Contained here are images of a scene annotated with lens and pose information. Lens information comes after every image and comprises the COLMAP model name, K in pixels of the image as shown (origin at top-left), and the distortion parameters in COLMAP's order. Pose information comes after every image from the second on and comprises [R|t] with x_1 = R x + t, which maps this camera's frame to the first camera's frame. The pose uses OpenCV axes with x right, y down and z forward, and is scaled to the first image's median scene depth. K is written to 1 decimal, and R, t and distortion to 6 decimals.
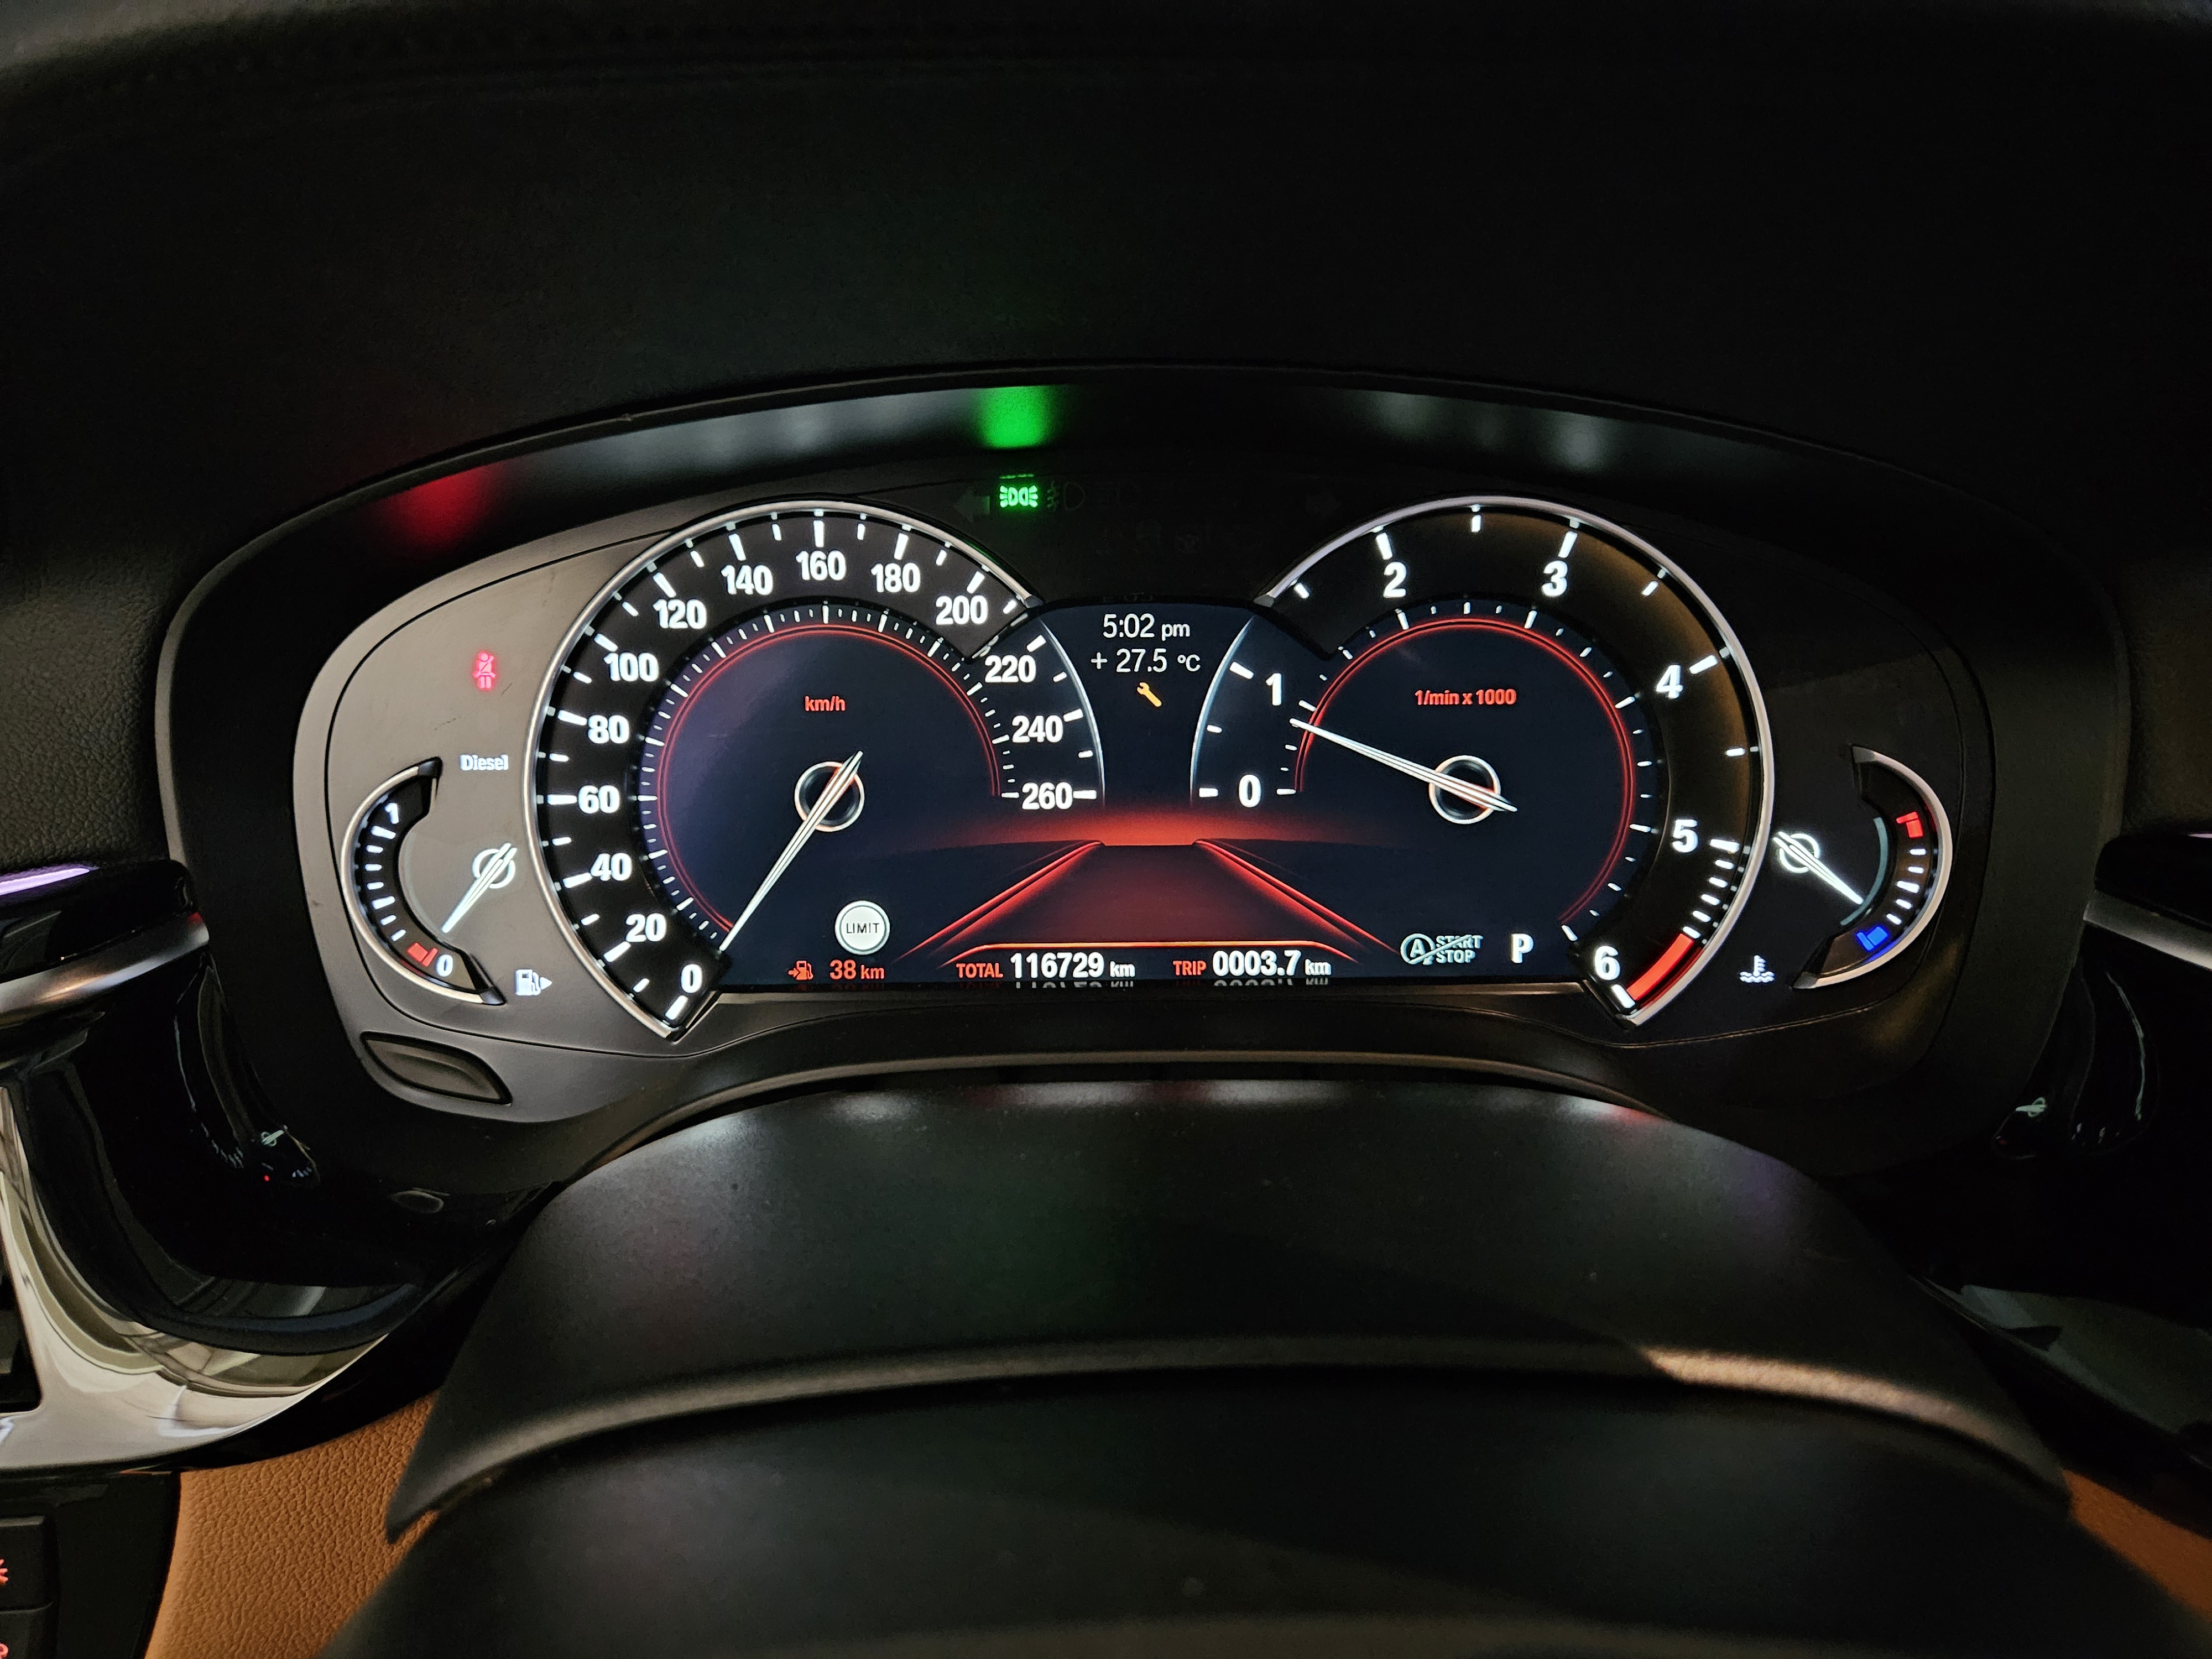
lens RADIAL K [[1432.3, 0, 1068.3], [0, 1432.3, 839.0], [0, 0, 1]] dist [0.048809, -0.037886]
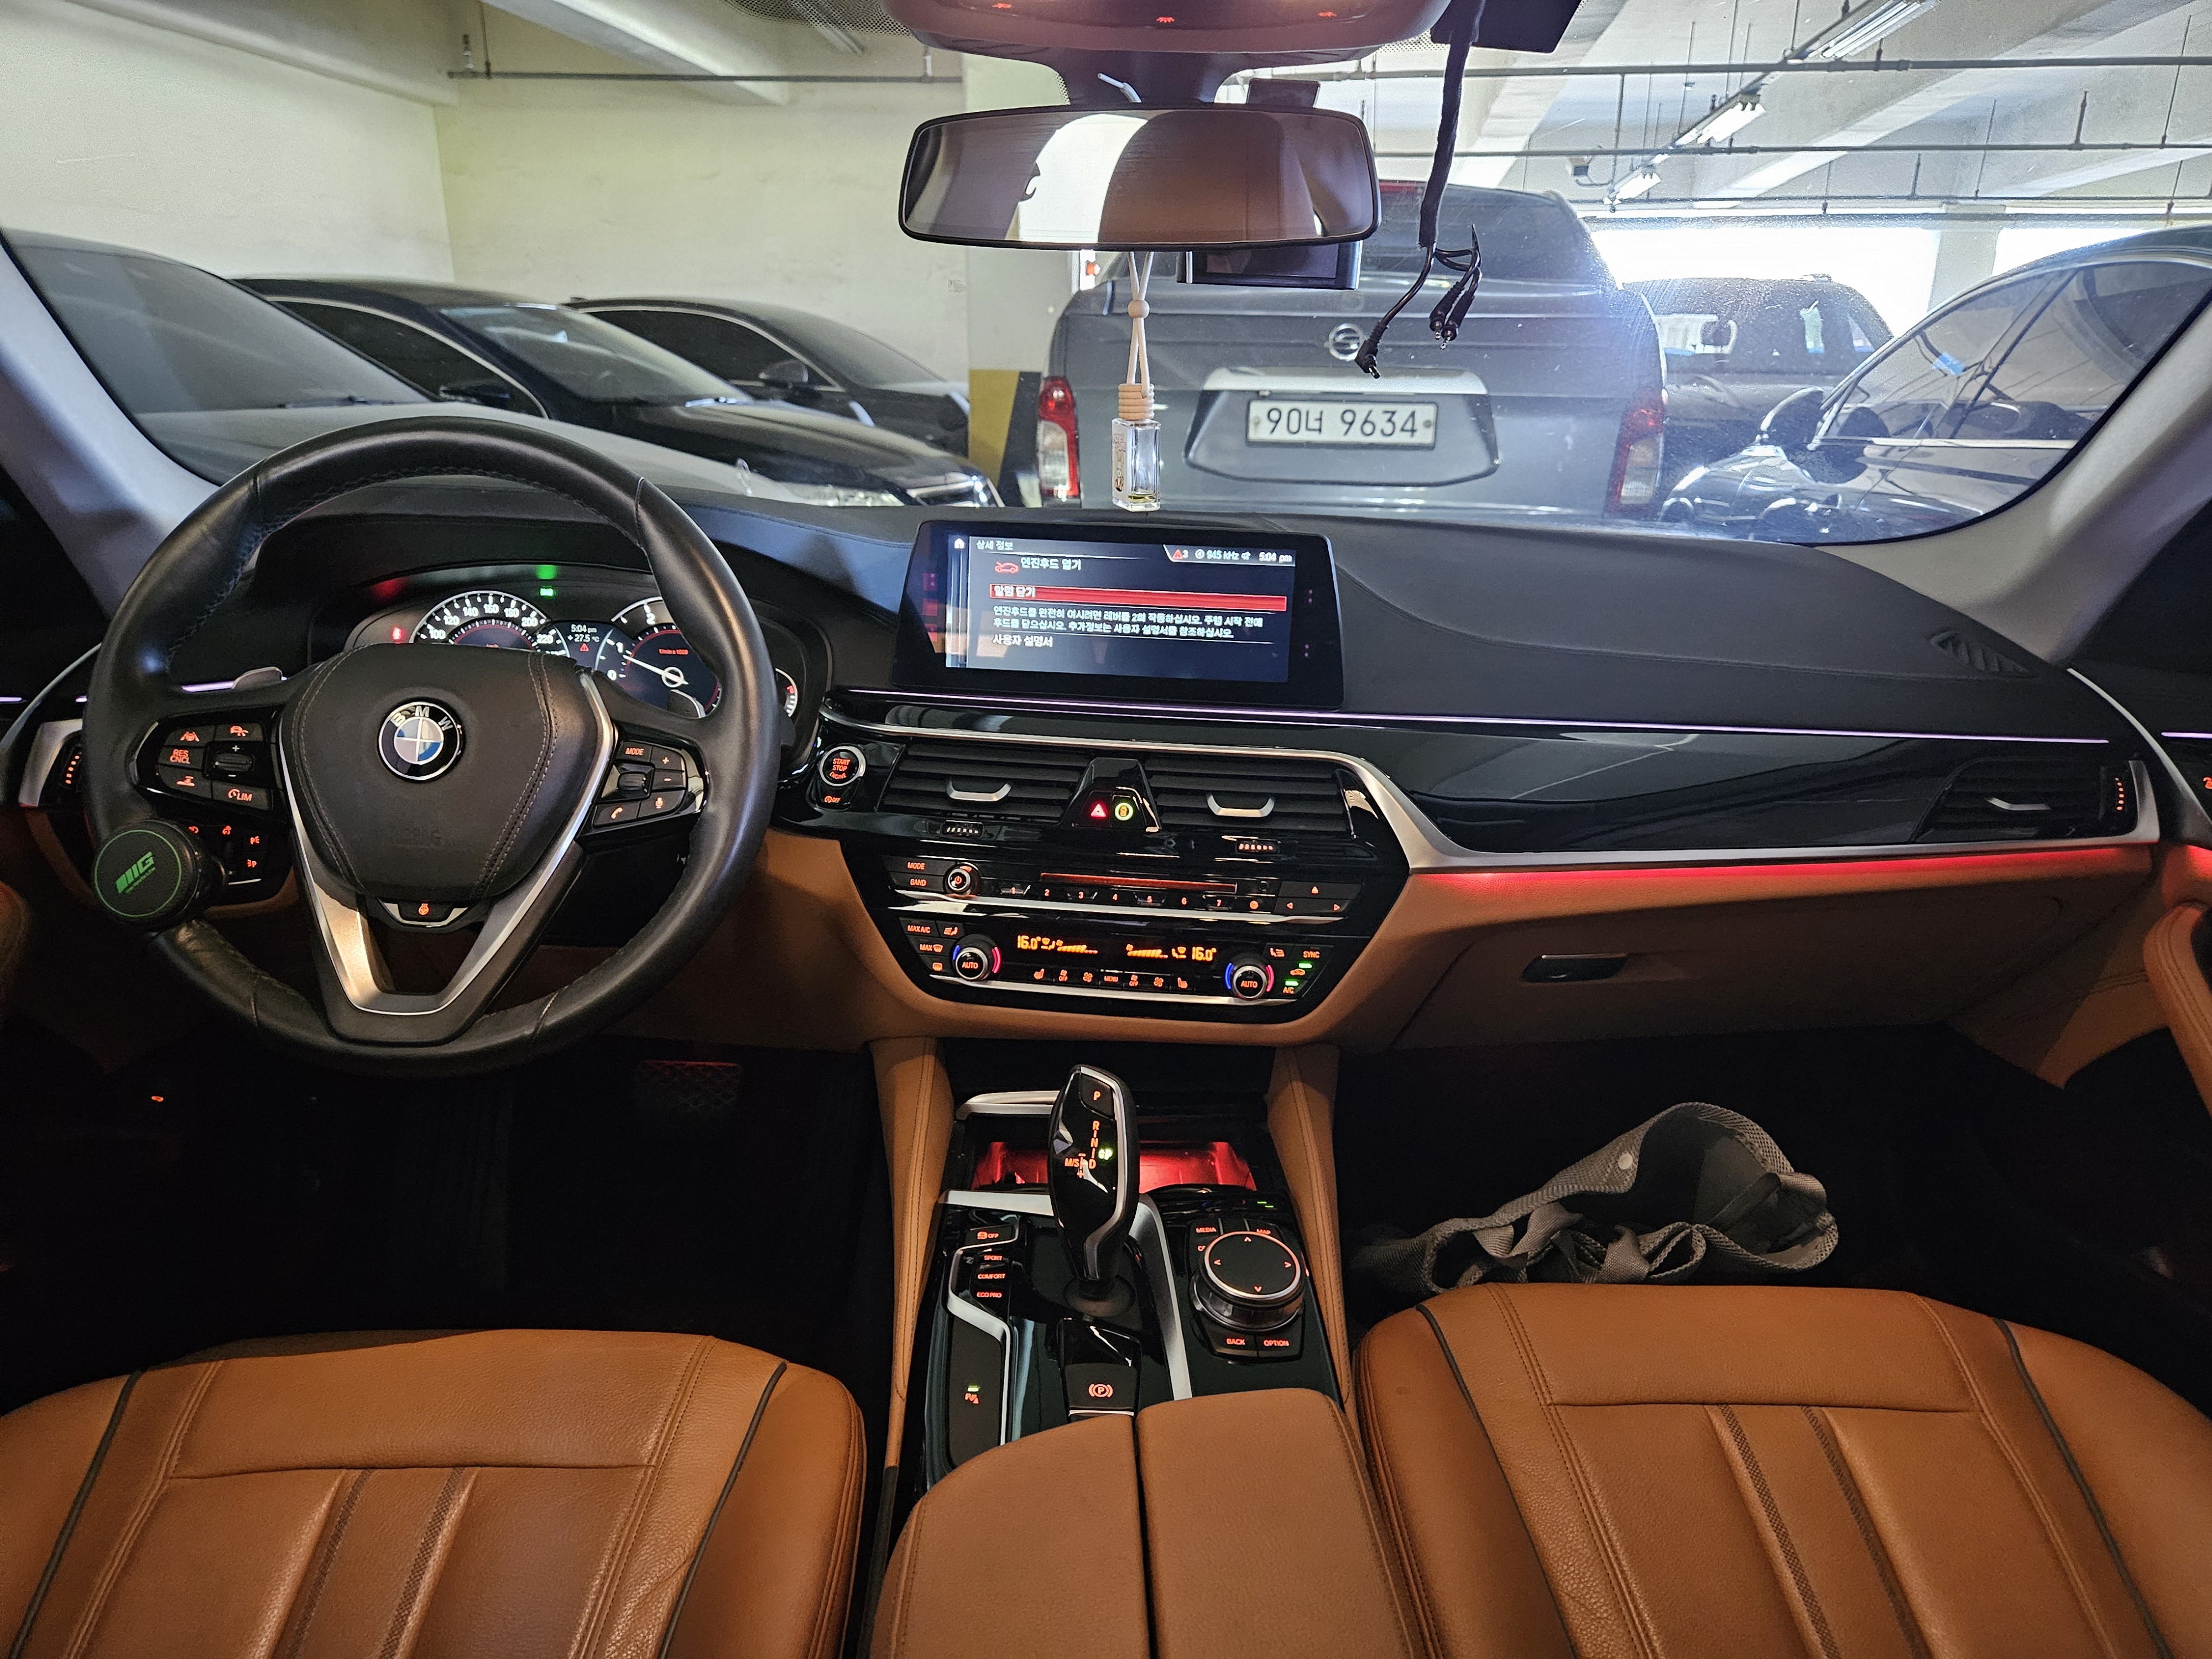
lens RADIAL K [[1432.3, 0, 1126.6], [0, 1432.3, 863.5], [0, 0, 1]] dist [0.048809, -0.037886]
pose [[0.999439, 0.028407, 0.017732, 1.387027], [-0.026851, 0.996227, -0.082527, 0.711697], [-0.020010, 0.082005, 0.996431, -2.631052]]
